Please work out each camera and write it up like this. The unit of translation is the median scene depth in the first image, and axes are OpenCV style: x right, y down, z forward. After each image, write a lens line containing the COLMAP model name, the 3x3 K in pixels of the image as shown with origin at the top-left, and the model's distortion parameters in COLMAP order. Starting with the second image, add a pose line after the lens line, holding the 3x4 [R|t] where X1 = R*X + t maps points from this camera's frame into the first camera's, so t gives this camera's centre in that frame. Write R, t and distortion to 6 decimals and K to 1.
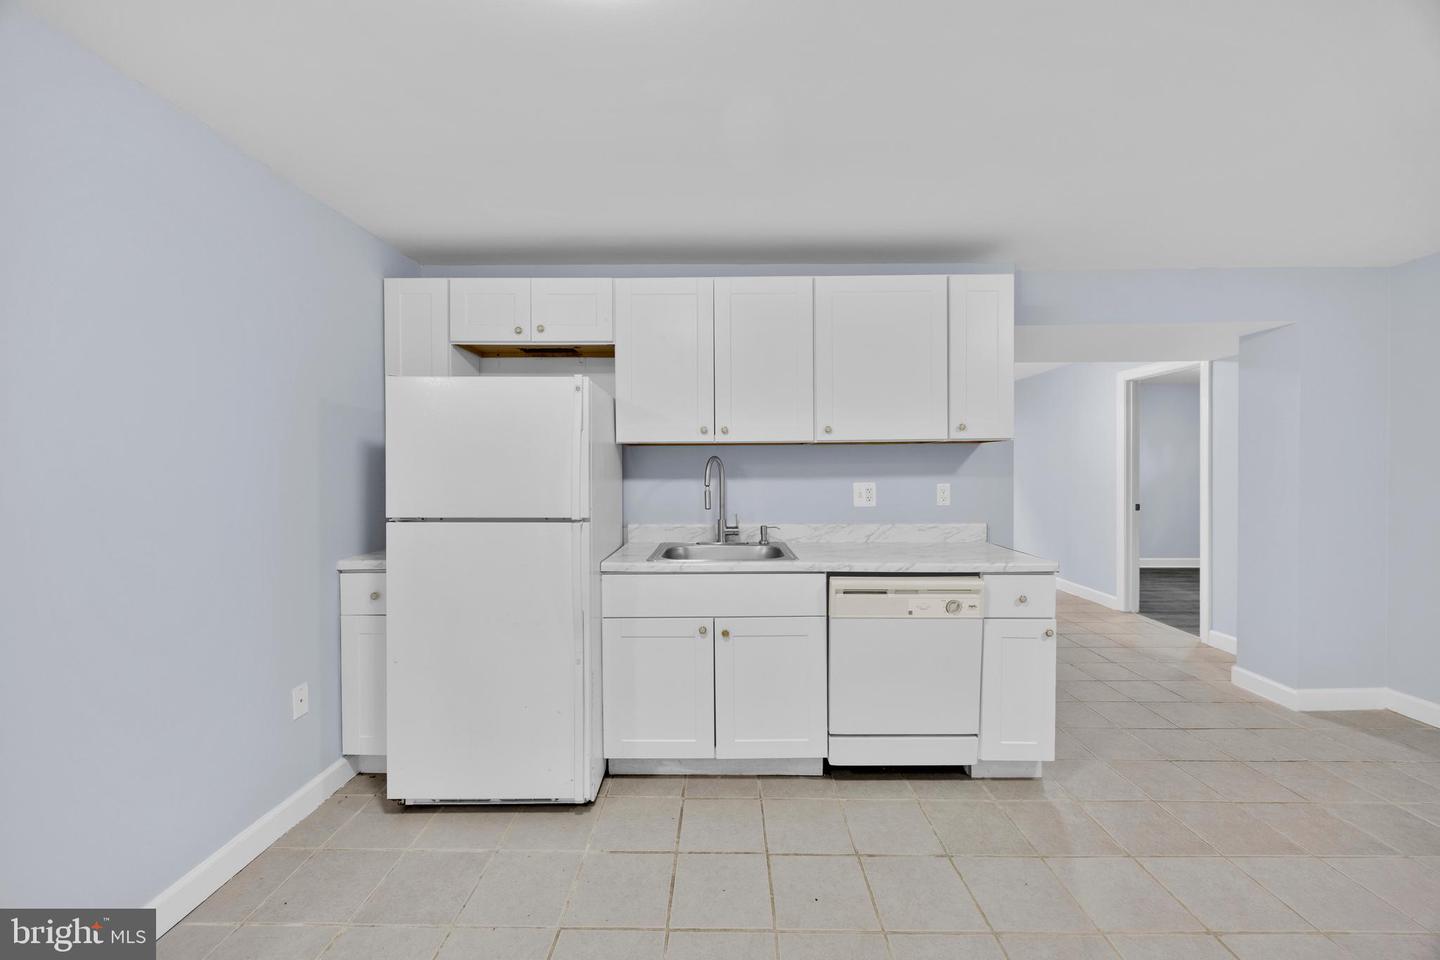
lens RADIAL K [[546.7, 0, 721.0], [0, 546.7, 475.8], [0, 0, 1]] dist [-0.004787, 0.000468]
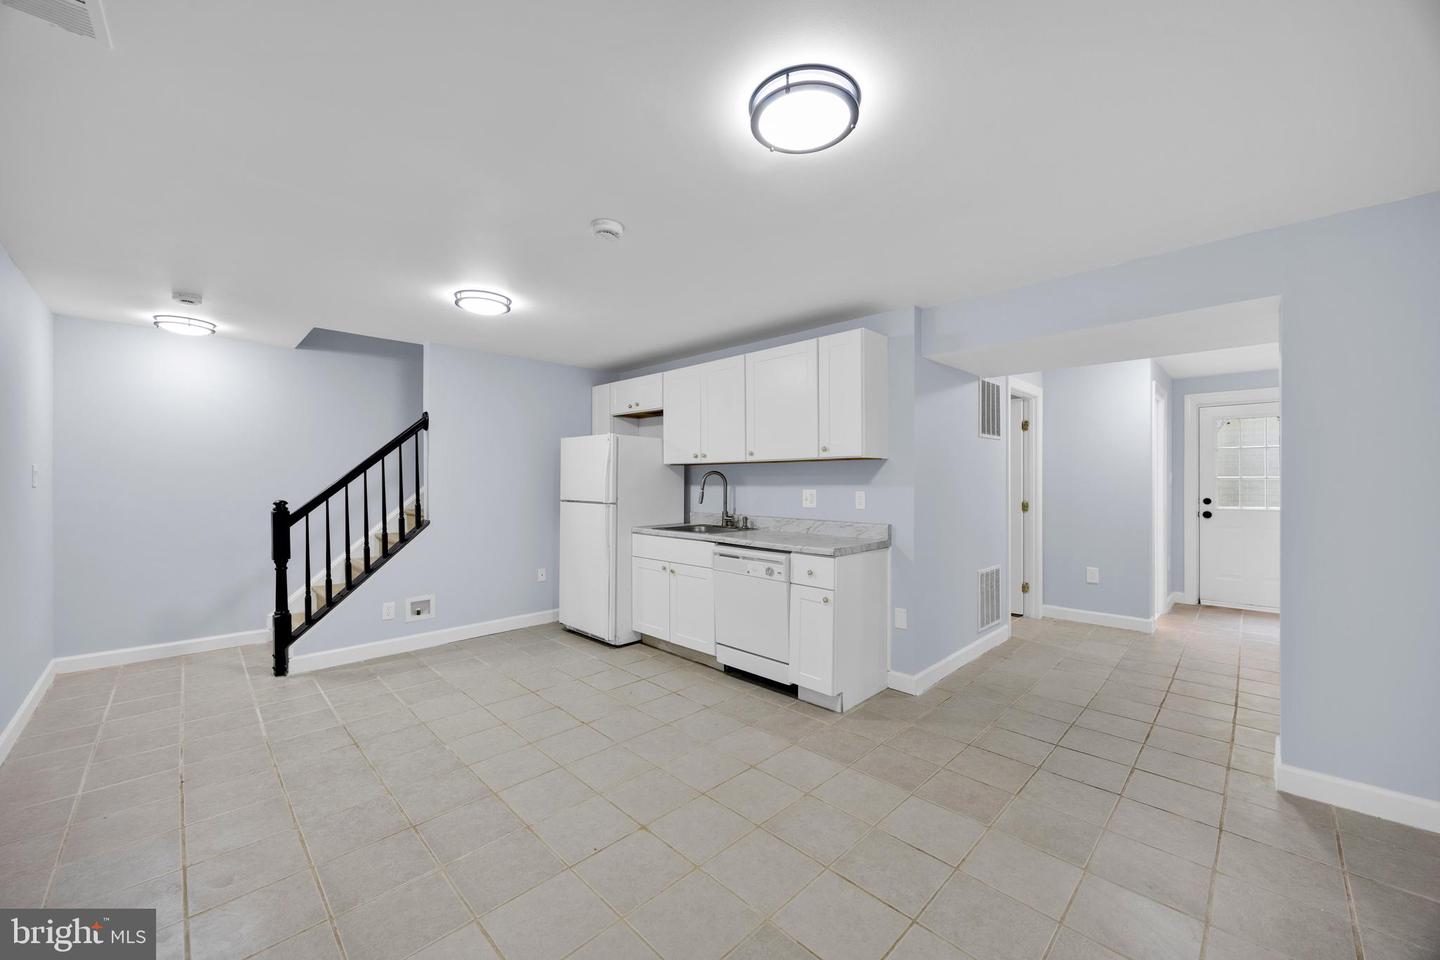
lens RADIAL K [[546.7, 0, 721.0], [0, 546.7, 475.8], [0, 0, 1]] dist [-0.004787, 0.000468]
pose [[0.716537, -0.000256, -0.697549, 1.289507], [-0.012640, 0.999831, -0.013350, -0.001235], [0.697434, 0.018383, 0.716413, -0.161705]]
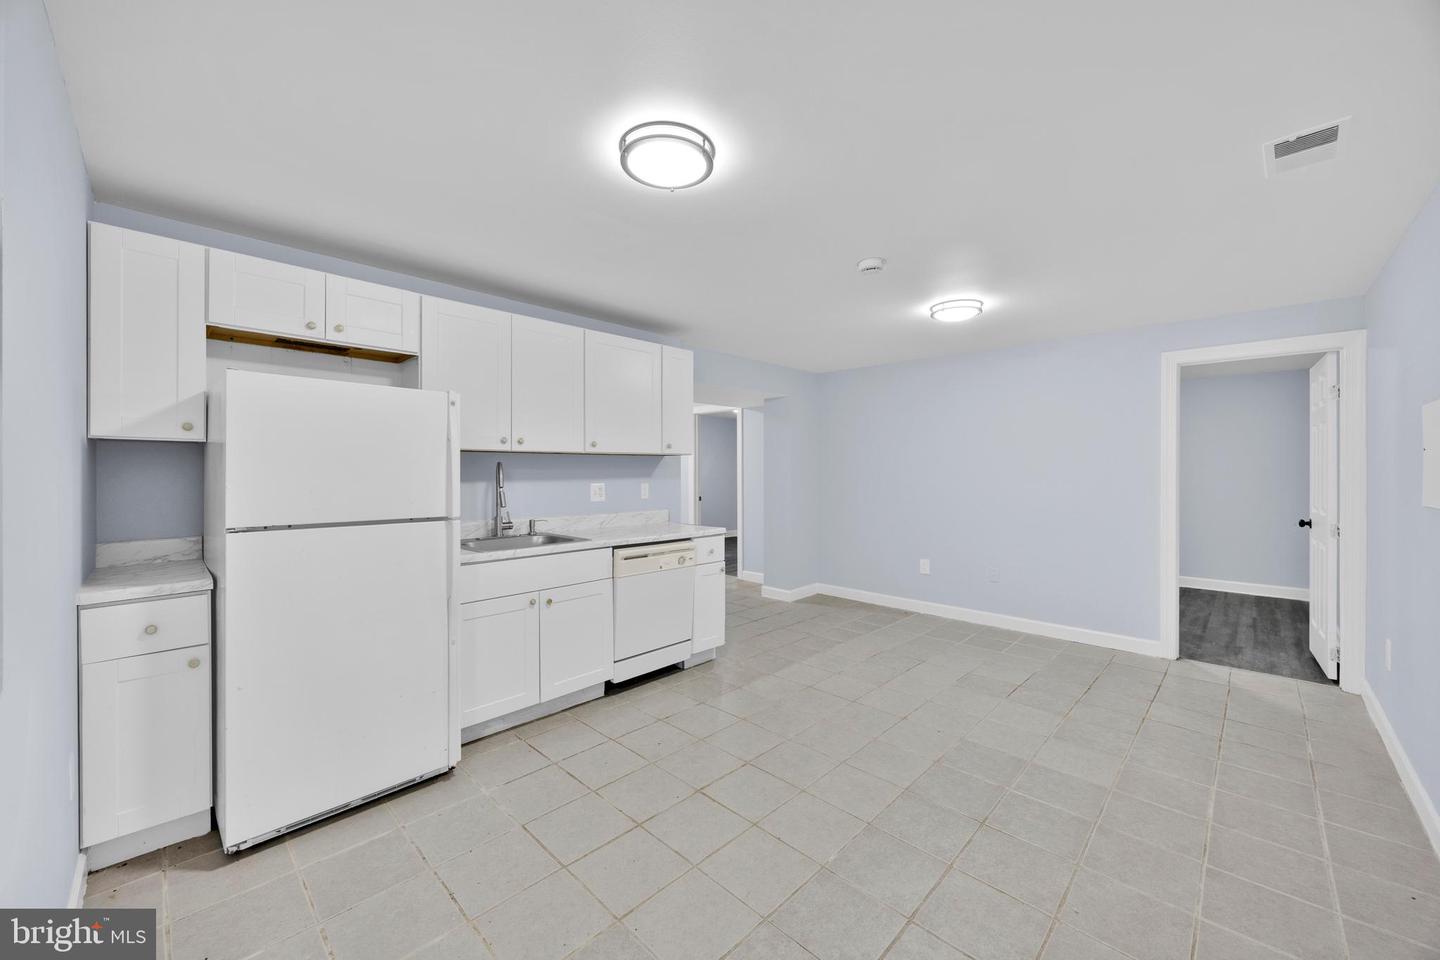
lens RADIAL K [[546.7, 0, 721.0], [0, 546.7, 475.8], [0, 0, 1]] dist [-0.004787, 0.000468]
pose [[0.686801, -0.002846, 0.726840, -0.610991], [0.008070, 0.999961, -0.003710, 0.001294], [-0.726800, 0.008414, 0.686797, -0.166191]]
